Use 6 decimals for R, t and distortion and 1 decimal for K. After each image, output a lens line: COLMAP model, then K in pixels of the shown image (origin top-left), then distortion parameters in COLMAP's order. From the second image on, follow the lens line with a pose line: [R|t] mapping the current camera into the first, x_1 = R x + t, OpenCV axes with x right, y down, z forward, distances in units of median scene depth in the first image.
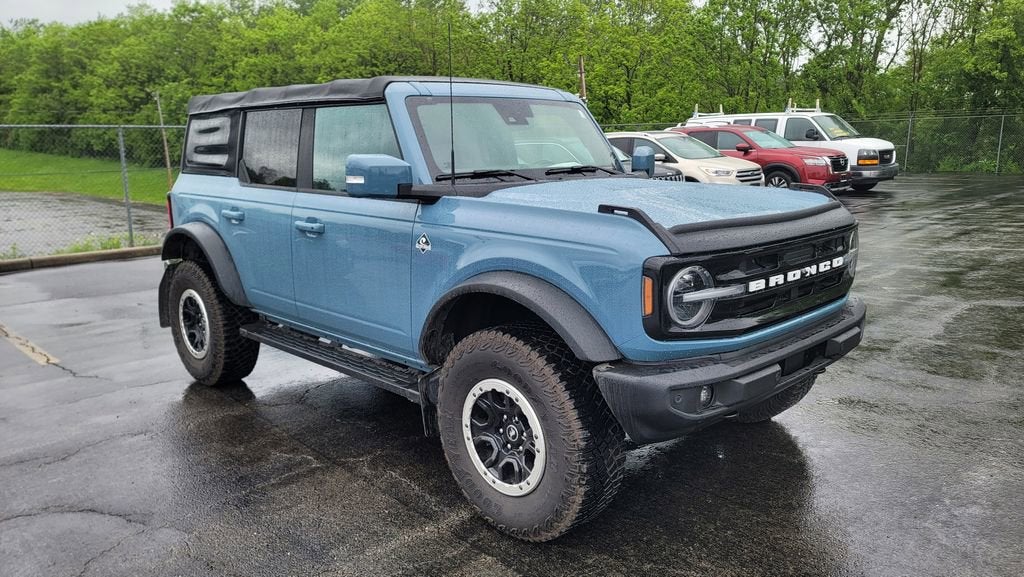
lens RADIAL K [[745.2, 0, 520.6], [0, 745.2, 290.3], [0, 0, 1]] dist [0.072879, -0.061535]
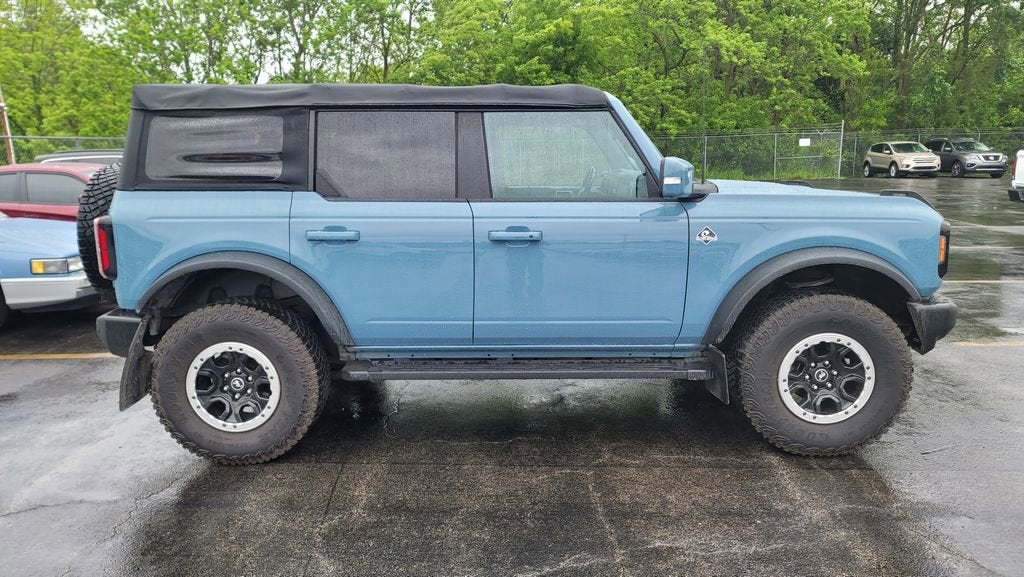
lens RADIAL K [[745.2, 0, 515.5], [0, 745.2, 290.4], [0, 0, 1]] dist [0.072879, -0.061535]
pose [[0.710716, -0.116402, 0.693782, -1.258964], [0.135537, 0.990395, 0.027322, -0.056925], [-0.690299, 0.074615, 0.719667, 0.432251]]
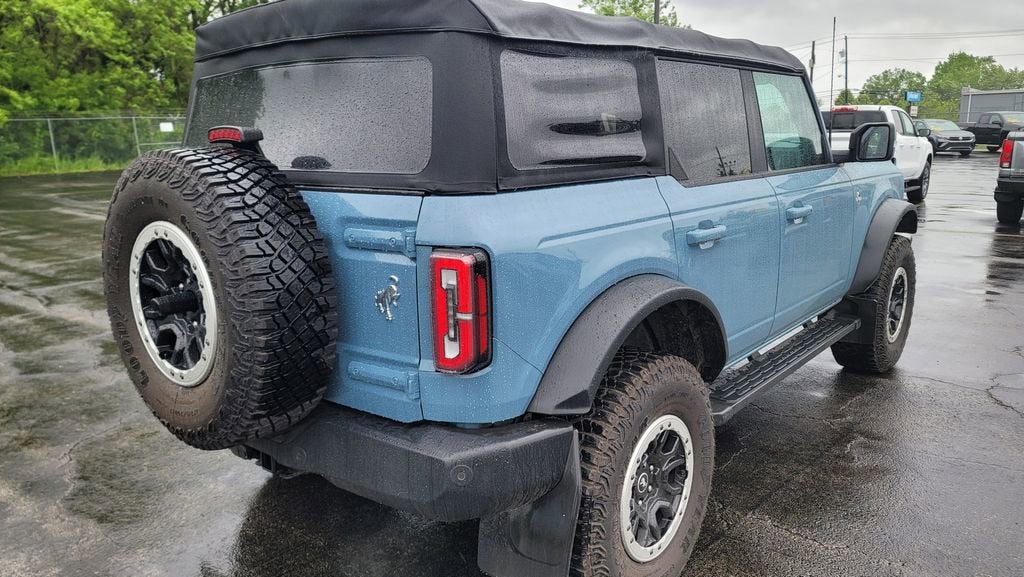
lens RADIAL K [[745.2, 0, 505.0], [0, 745.2, 293.0], [0, 0, 1]] dist [0.072879, -0.061535]
pose [[-0.095736, -0.193516, 0.976415, -1.470415], [0.216670, 0.953349, 0.210188, -0.332565], [-0.971539, 0.231682, -0.049341, 1.850449]]
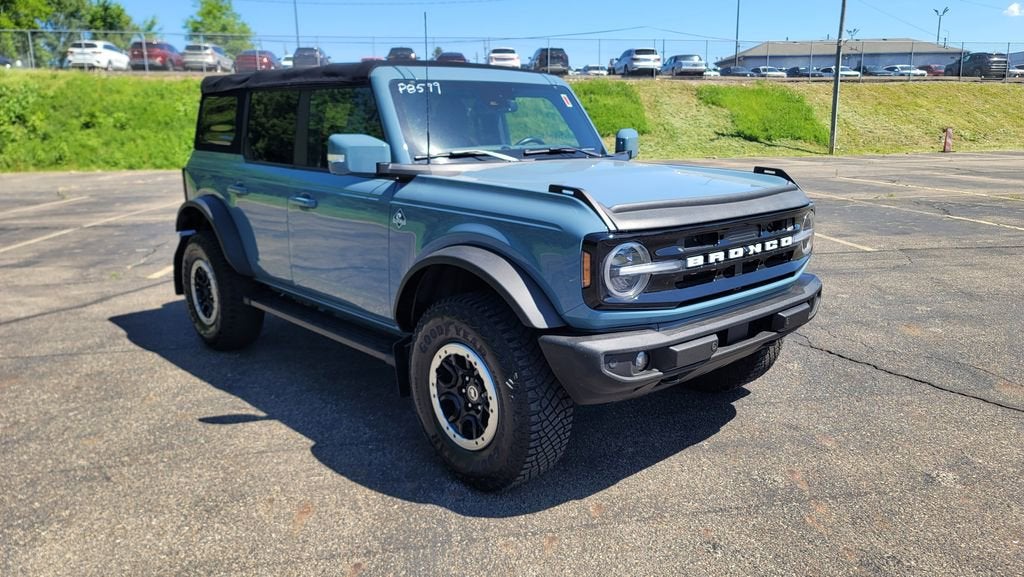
lens RADIAL K [[745.2, 0, 528.0], [0, 745.2, 294.4], [0, 0, 1]] dist [0.072879, -0.061535]
pose [[0.999200, 0.017262, -0.036065, 0.106134], [-0.016040, 0.999296, 0.033920, 0.007670], [0.036626, -0.033315, 0.998774, -0.080533]]
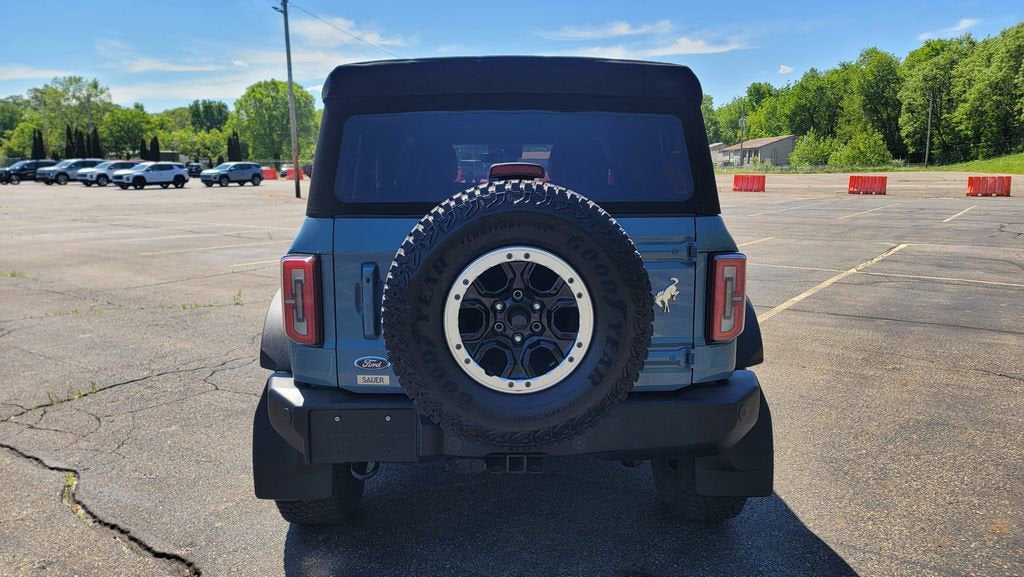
lens RADIAL K [[745.2, 0, 493.2], [0, 745.2, 299.4], [0, 0, 1]] dist [0.072879, -0.061535]
pose [[-0.729364, -0.091473, 0.677983, -1.250380], [0.145068, 0.947805, 0.283939, -0.488944], [-0.668568, 0.305448, -0.678025, 2.673881]]
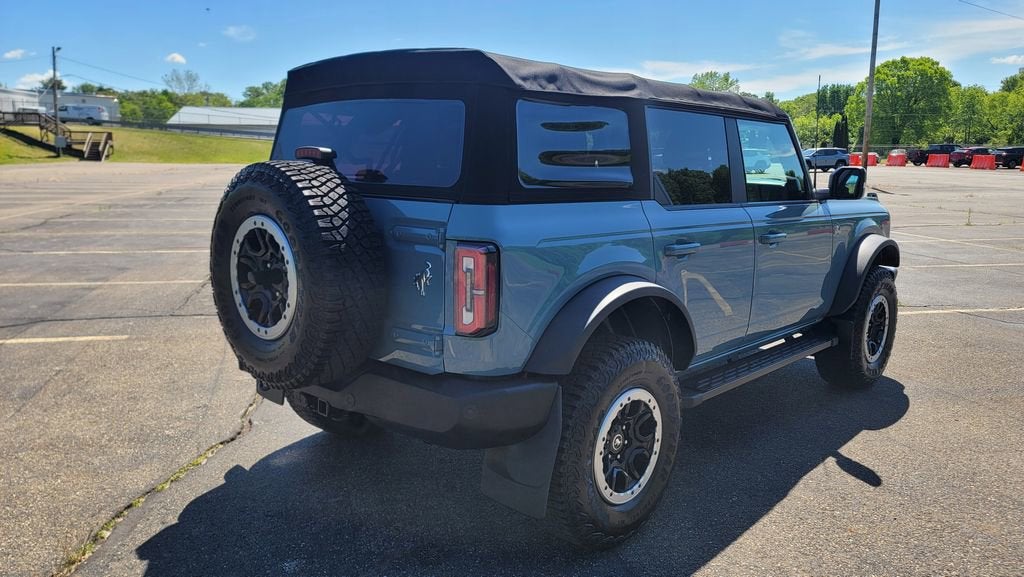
lens RADIAL K [[745.2, 0, 507.8], [0, 745.2, 288.4], [0, 0, 1]] dist [0.072879, -0.061535]
pose [[-0.043800, -0.153394, 0.987194, -1.696658], [0.176598, 0.971393, 0.158774, -0.322671], [-0.983308, 0.181291, -0.015457, 1.836628]]
